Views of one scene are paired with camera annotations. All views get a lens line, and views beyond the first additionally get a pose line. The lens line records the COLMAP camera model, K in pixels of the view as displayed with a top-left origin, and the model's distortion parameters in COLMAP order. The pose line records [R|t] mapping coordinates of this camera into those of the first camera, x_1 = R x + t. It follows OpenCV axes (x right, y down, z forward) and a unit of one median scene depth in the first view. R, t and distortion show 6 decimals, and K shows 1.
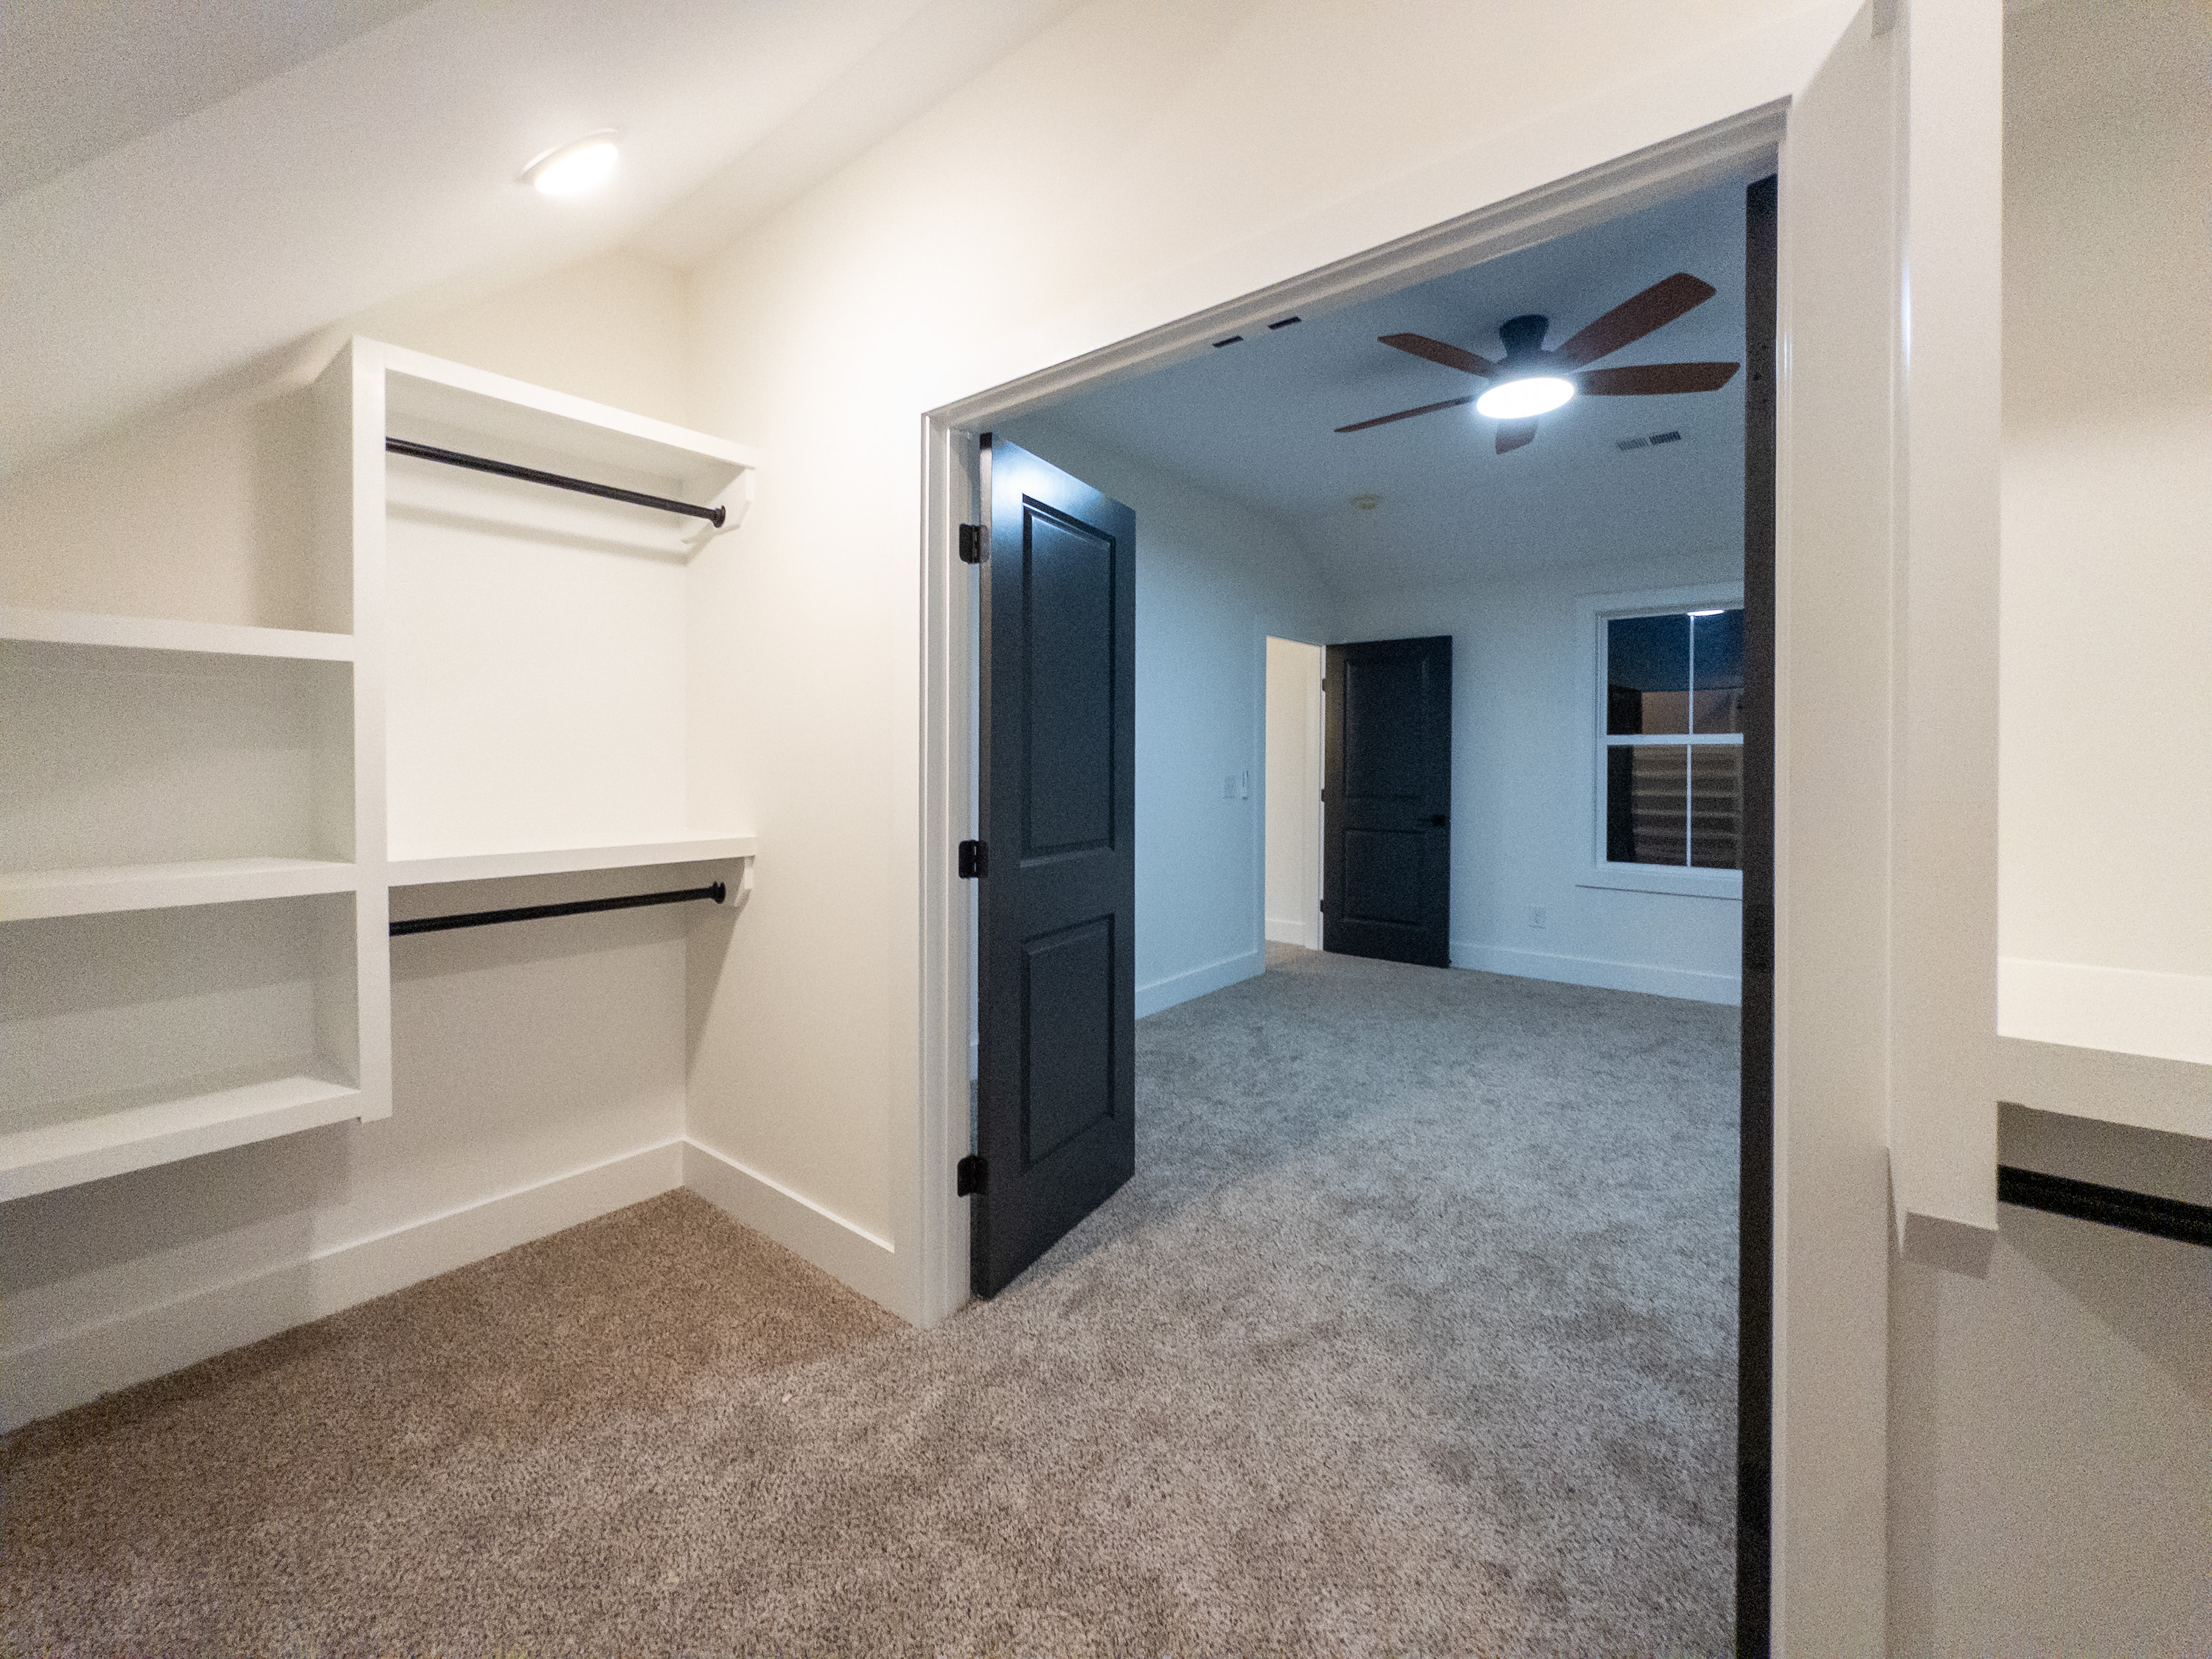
lens RADIAL K [[915.2, 0, 1099.2], [0, 915.2, 800.4], [0, 0, 1]] dist [0.000705, 0.000884]
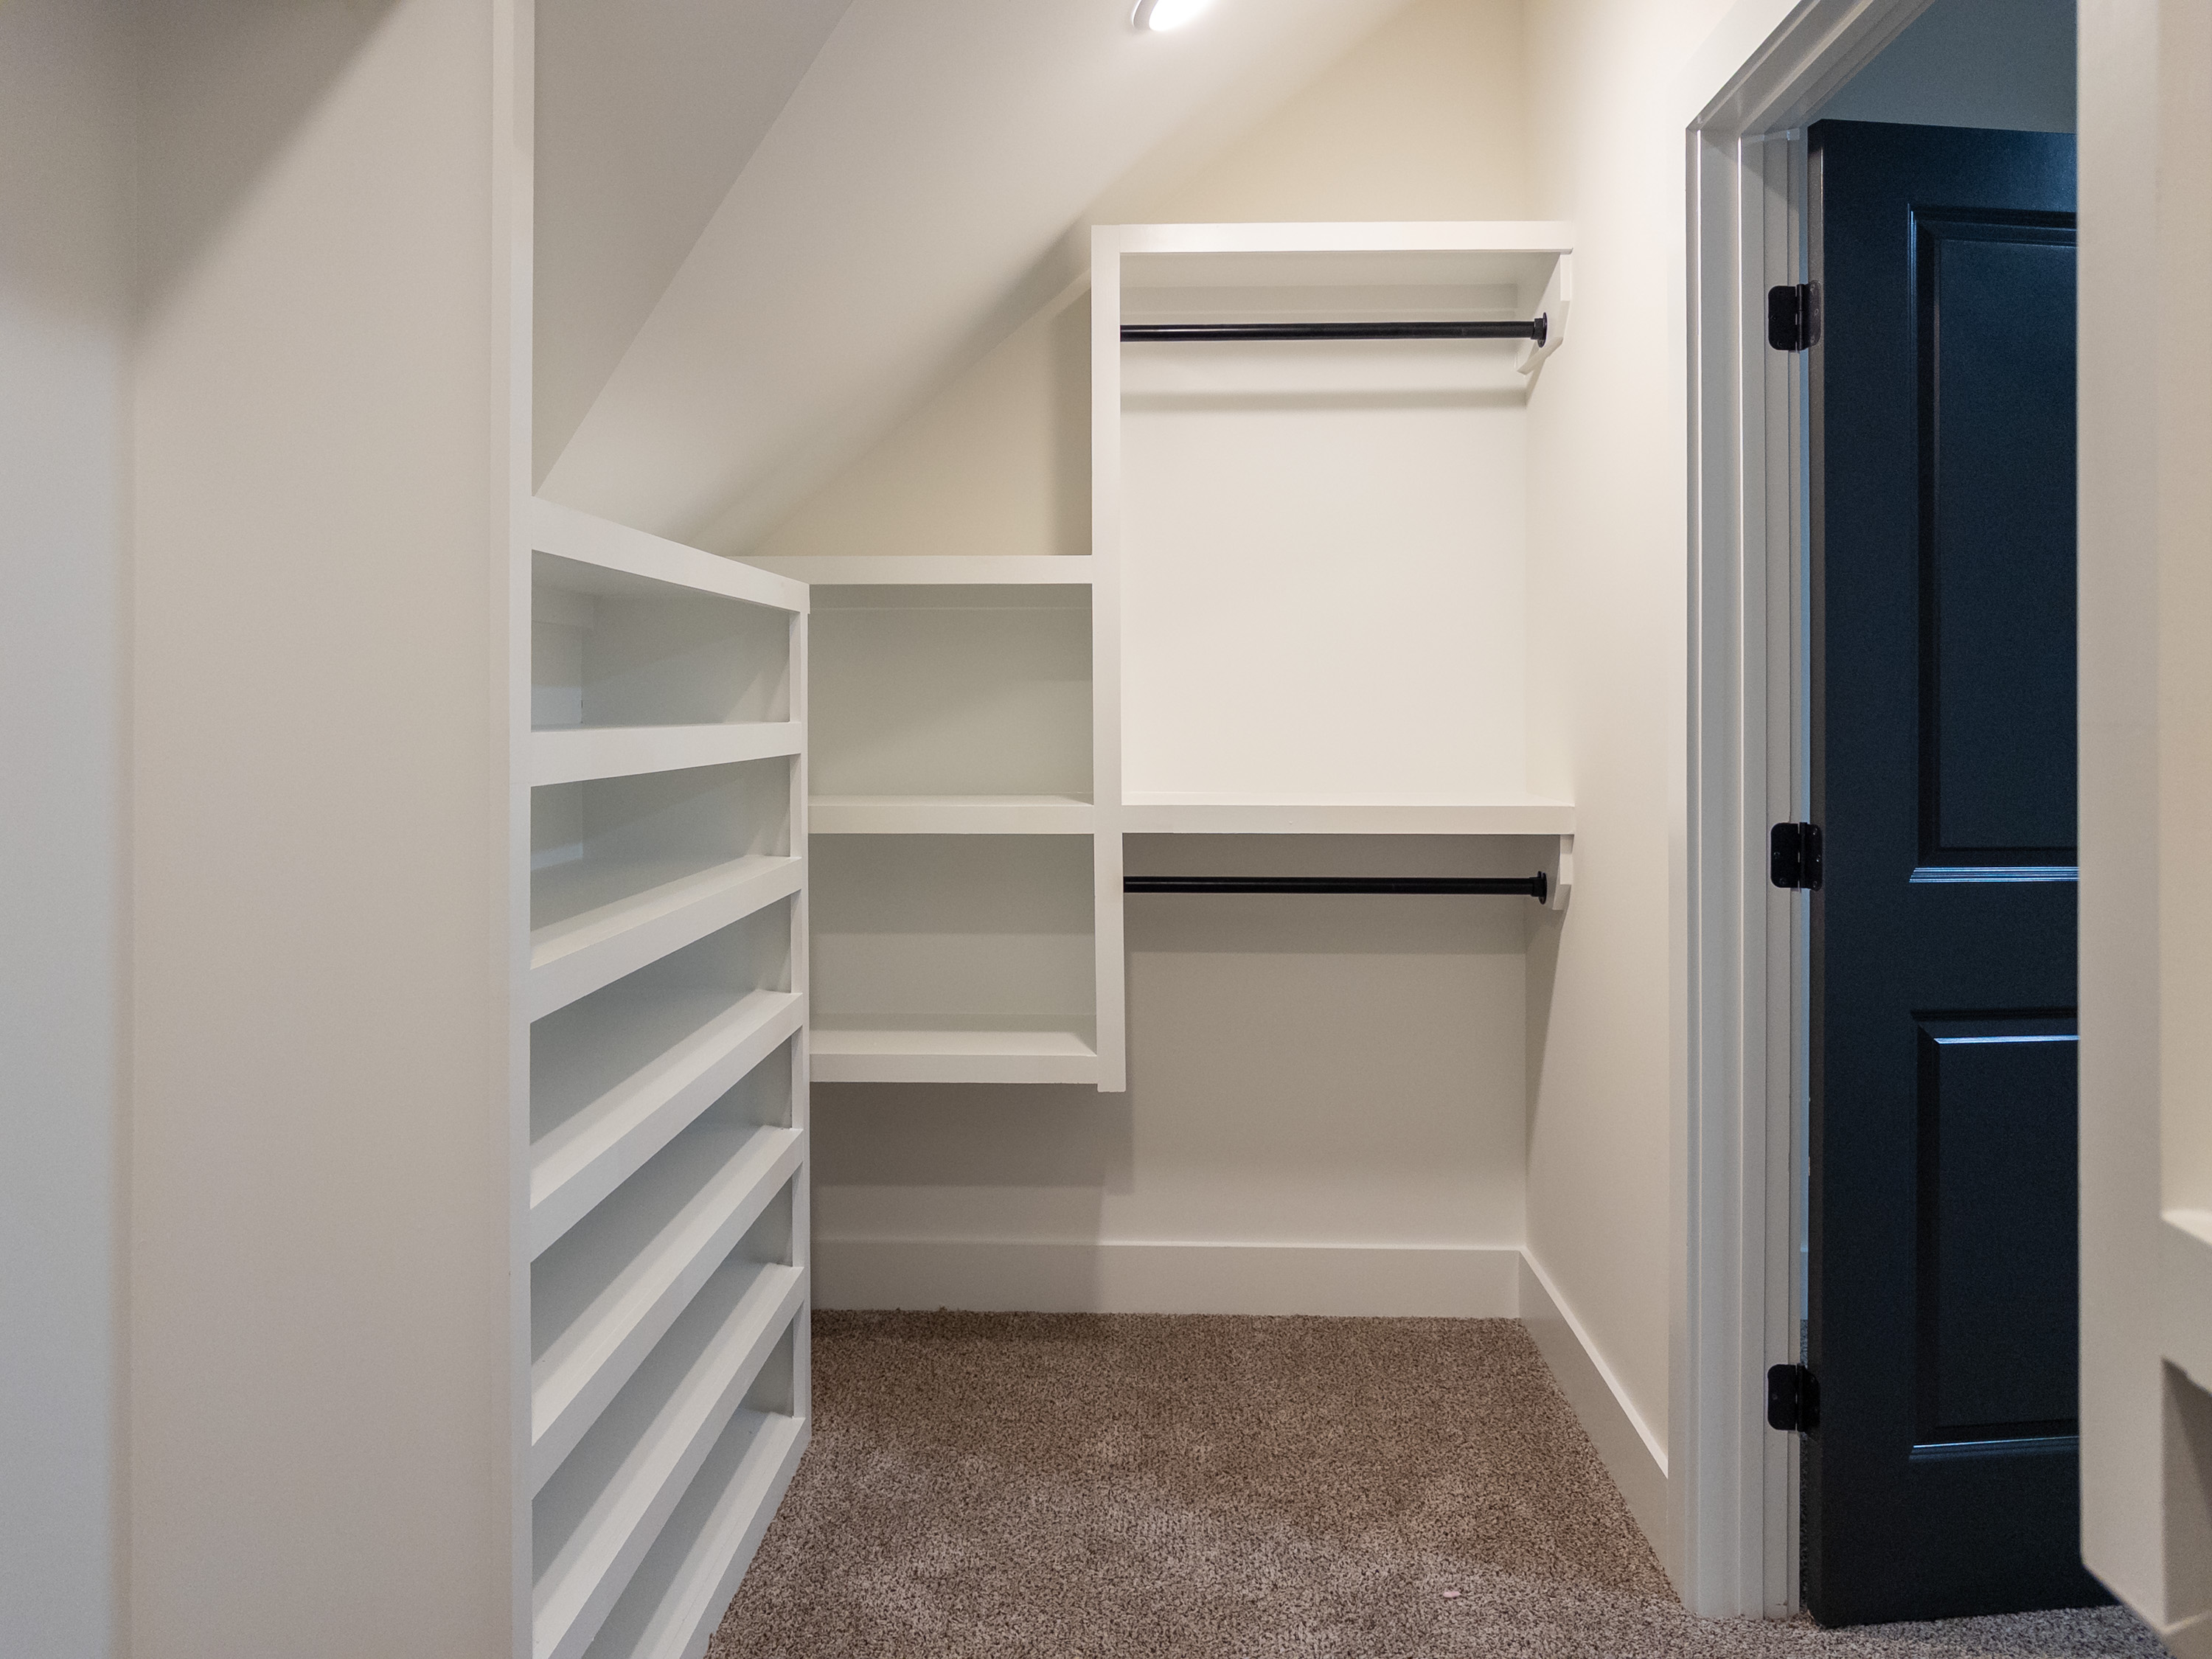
lens RADIAL K [[1627.6, 0, 1107.0], [0, 1627.6, 781.2], [0, 0, 1]] dist [0.006691, 0.000236]
pose [[0.617210, 0.036836, -0.785935, 0.406096], [-0.032429, 0.999246, 0.021367, 0.009088], [0.786130, 0.012299, 0.617939, 0.008419]]
